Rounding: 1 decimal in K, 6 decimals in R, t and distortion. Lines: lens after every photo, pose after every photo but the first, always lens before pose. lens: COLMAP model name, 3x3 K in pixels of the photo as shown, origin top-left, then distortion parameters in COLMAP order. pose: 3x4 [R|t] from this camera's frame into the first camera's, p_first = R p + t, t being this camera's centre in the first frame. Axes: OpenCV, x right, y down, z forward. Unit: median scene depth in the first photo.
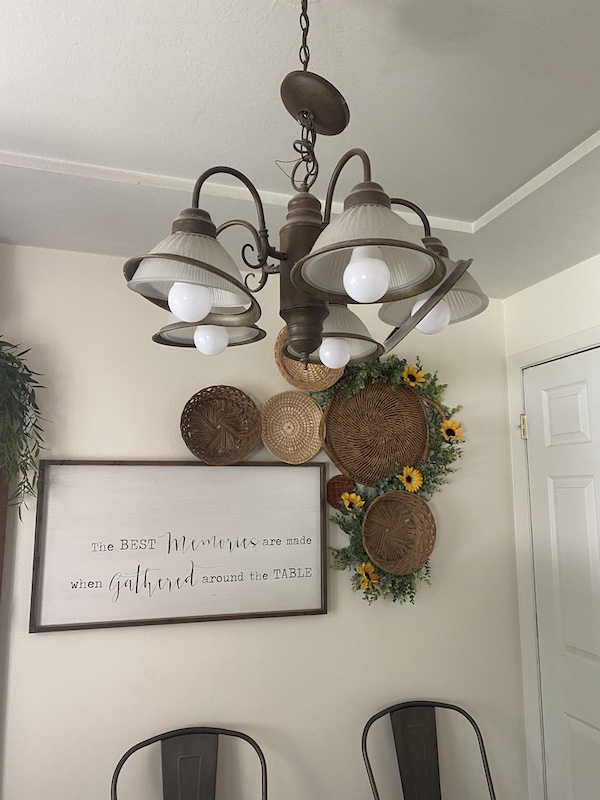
lens RADIAL K [[592.0, 0, 300.0], [0, 592.0, 400.0], [0, 0, 1]] dist [0.053067, -0.133642]
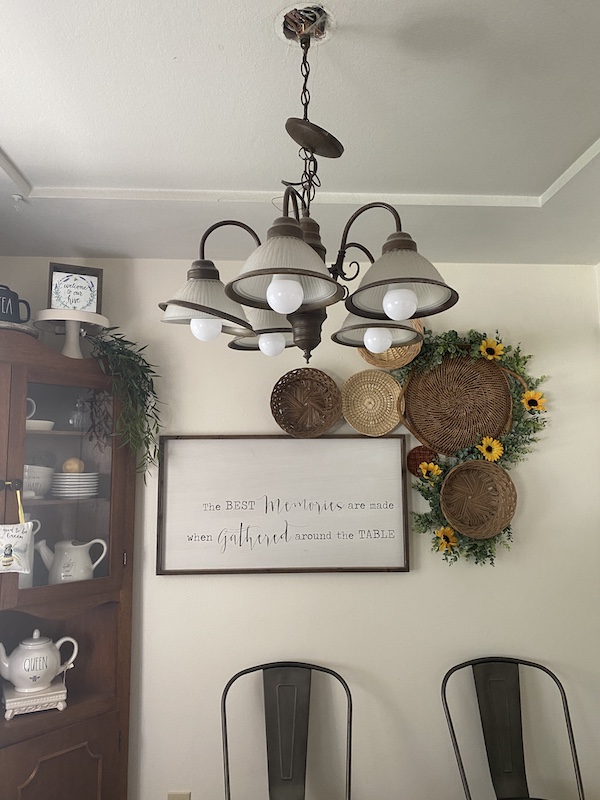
lens RADIAL K [[592.0, 0, 300.0], [0, 592.0, 400.0], [0, 0, 1]] dist [0.053067, -0.133642]
pose [[0.967518, -0.028764, -0.251162, 0.135335], [0.041281, 0.998147, 0.044710, -0.013724], [0.249411, -0.053626, 0.966912, -0.093064]]
